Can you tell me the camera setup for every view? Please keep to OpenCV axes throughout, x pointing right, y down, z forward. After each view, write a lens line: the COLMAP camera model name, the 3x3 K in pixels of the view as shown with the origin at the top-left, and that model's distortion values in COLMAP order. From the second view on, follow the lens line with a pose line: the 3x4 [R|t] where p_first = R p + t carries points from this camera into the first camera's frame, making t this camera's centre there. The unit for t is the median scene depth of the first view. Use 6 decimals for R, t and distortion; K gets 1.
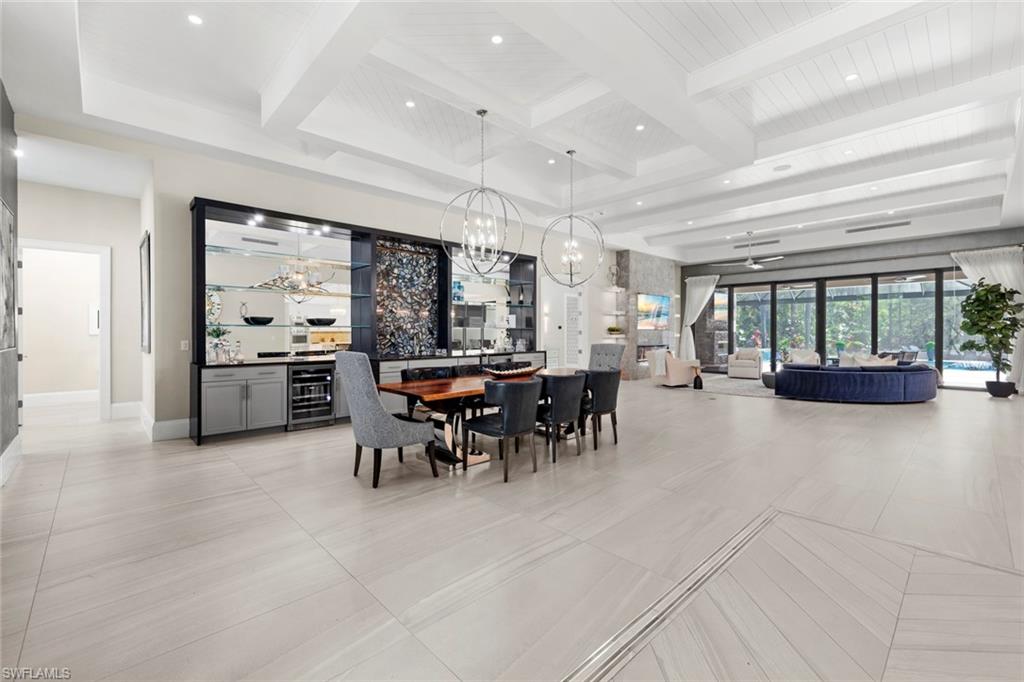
lens RADIAL K [[434.9, 0, 510.2], [0, 434.9, 330.3], [0, 0, 1]] dist [0.001289, -0.000106]
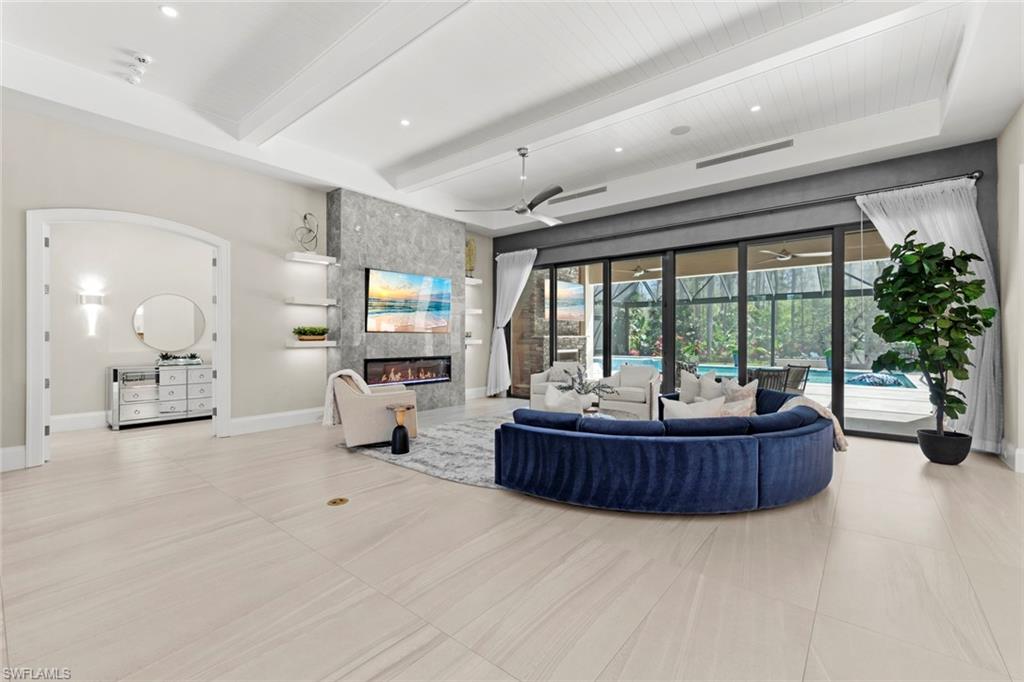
lens RADIAL K [[433.8, 0, 511.9], [0, 433.8, 334.2], [0, 0, 1]] dist [-0.000268, -0.000211]
pose [[0.991304, 0.001659, 0.131581, 0.517909], [-0.001180, 0.999992, -0.003715, 0.004223], [-0.131586, 0.003528, 0.991298, 0.524494]]
